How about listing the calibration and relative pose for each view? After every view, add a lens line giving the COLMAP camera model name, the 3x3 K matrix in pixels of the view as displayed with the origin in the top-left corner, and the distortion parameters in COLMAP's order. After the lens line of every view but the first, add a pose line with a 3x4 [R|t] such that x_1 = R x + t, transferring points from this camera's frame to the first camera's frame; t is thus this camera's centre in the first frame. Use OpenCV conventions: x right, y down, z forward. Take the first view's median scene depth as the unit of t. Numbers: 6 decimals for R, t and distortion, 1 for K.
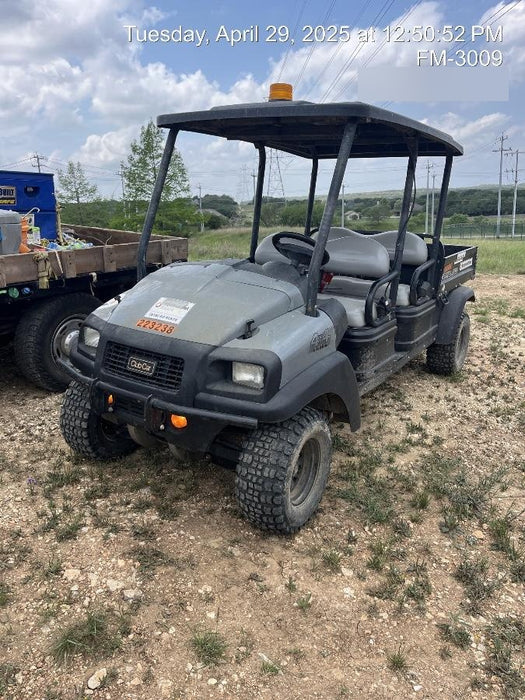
lens RADIAL K [[533.8, 0, 259.7], [0, 533.8, 339.7], [0, 0, 1]] dist [0.004947, 0.000387]
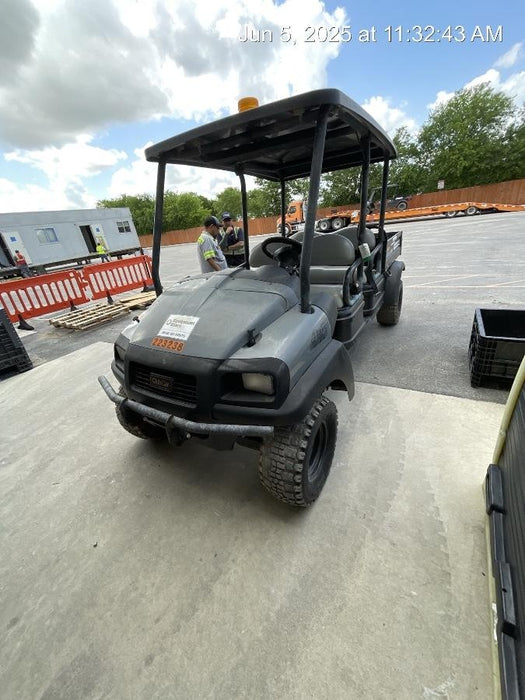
lens RADIAL K [[279.4, 0, 262.5], [0, 279.4, 350.0], [0, 0, 1]] dist [0.001819, 0.000018]
pose [[0.988677, -0.148801, -0.019395, 0.006307], [0.150005, 0.976526, 0.154582, -0.067979], [-0.004063, -0.155741, 0.987790, 0.405664]]
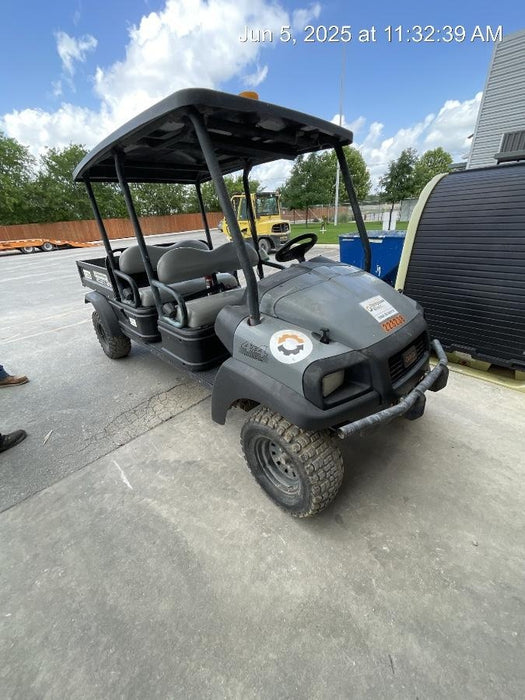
lens RADIAL K [[283.4, 0, 256.2], [0, 283.4, 353.4], [0, 0, 1]] dist [-0.001380, 0.000172]
pose [[0.221275, -0.456542, 0.861746, -0.748535], [0.319734, 0.868771, 0.378163, -0.268097], [-0.921307, 0.191852, 0.338209, 1.011216]]
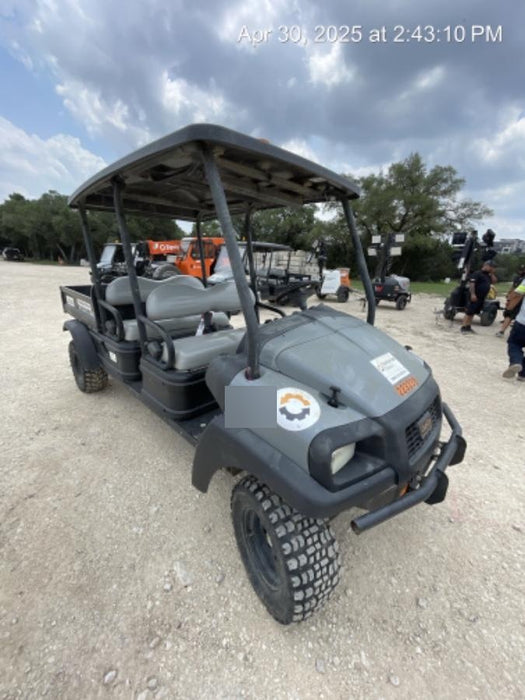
lens RADIAL K [[285.5, 0, 254.6], [0, 285.5, 349.1], [0, 0, 1]] dist [0.010726, 0.000026]
pose [[0.204468, -0.319207, 0.925365, -0.682072], [0.242935, 0.932309, 0.267923, -0.282750], [-0.948249, 0.170022, 0.268174, 1.046983]]
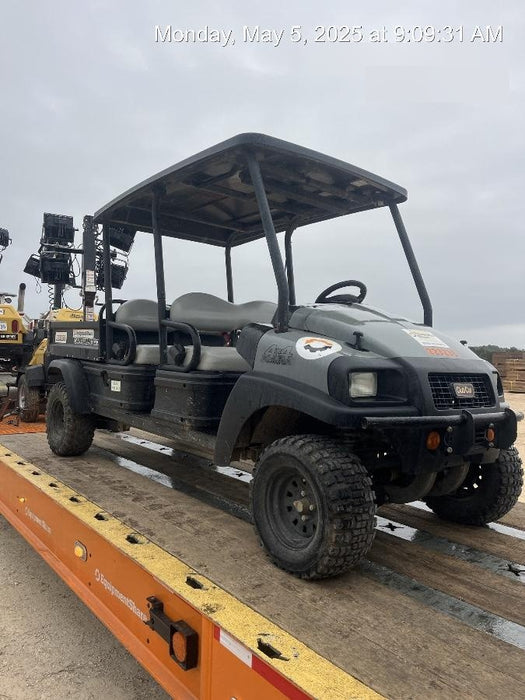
lens RADIAL K [[570.6, 0, 262.5], [0, 570.6, 350.0], [0, 0, 1]] dist [-0.072739, -0.000877]
pose [[0.302037, 0.003956, 0.953288, -1.188866], [0.222160, 0.972166, -0.074423, -0.027905], [-0.927048, 0.234261, 0.292752, 0.938827]]
